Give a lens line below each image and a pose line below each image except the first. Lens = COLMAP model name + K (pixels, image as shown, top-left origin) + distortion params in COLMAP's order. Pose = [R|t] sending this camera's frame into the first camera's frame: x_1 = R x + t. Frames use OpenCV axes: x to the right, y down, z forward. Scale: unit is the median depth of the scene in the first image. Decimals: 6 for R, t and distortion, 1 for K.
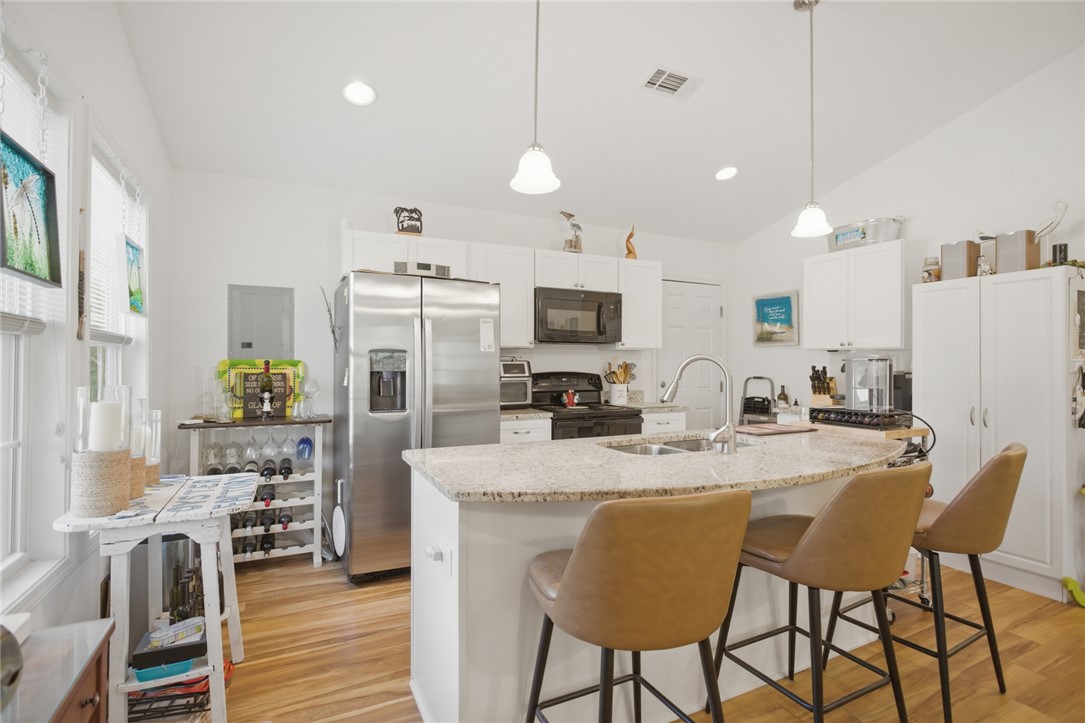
lens RADIAL K [[508.0, 0, 531.2], [0, 508.0, 362.3], [0, 0, 1]] dist [-0.003104, 0.003338]
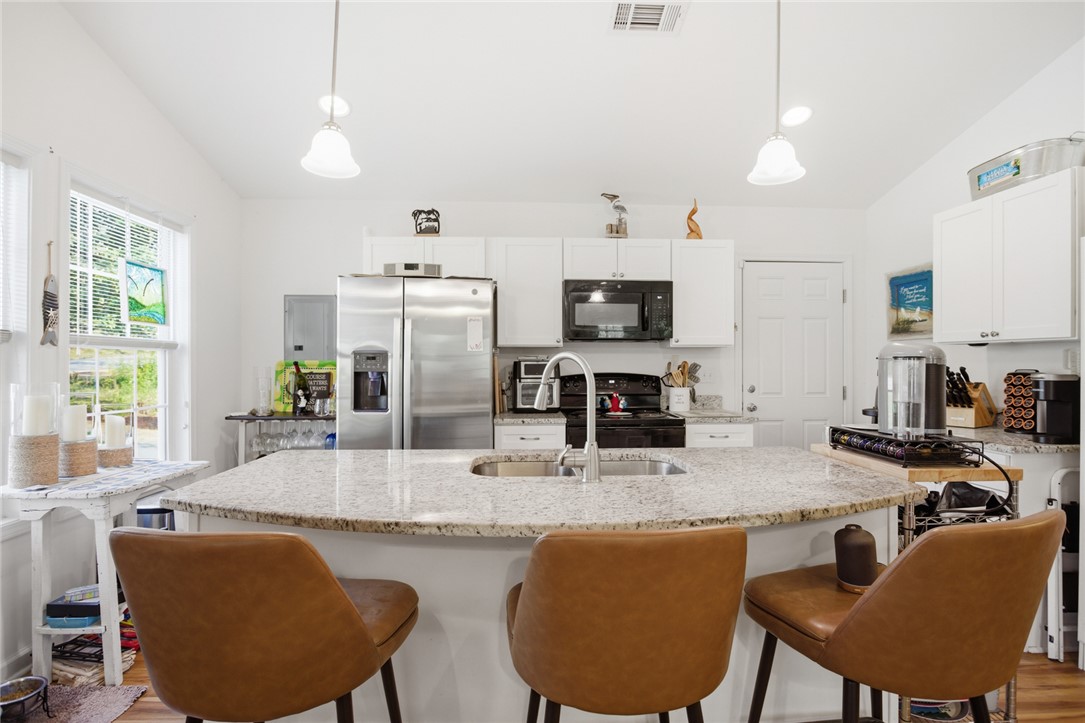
lens RADIAL K [[508.0, 0, 535.8], [0, 508.0, 364.8], [0, 0, 1]] dist [-0.003104, 0.003338]
pose [[0.923292, -0.000288, -0.384099, 0.347303], [0.002307, 0.999986, 0.004794, -0.000177], [0.384092, -0.005312, 0.923279, 0.151160]]
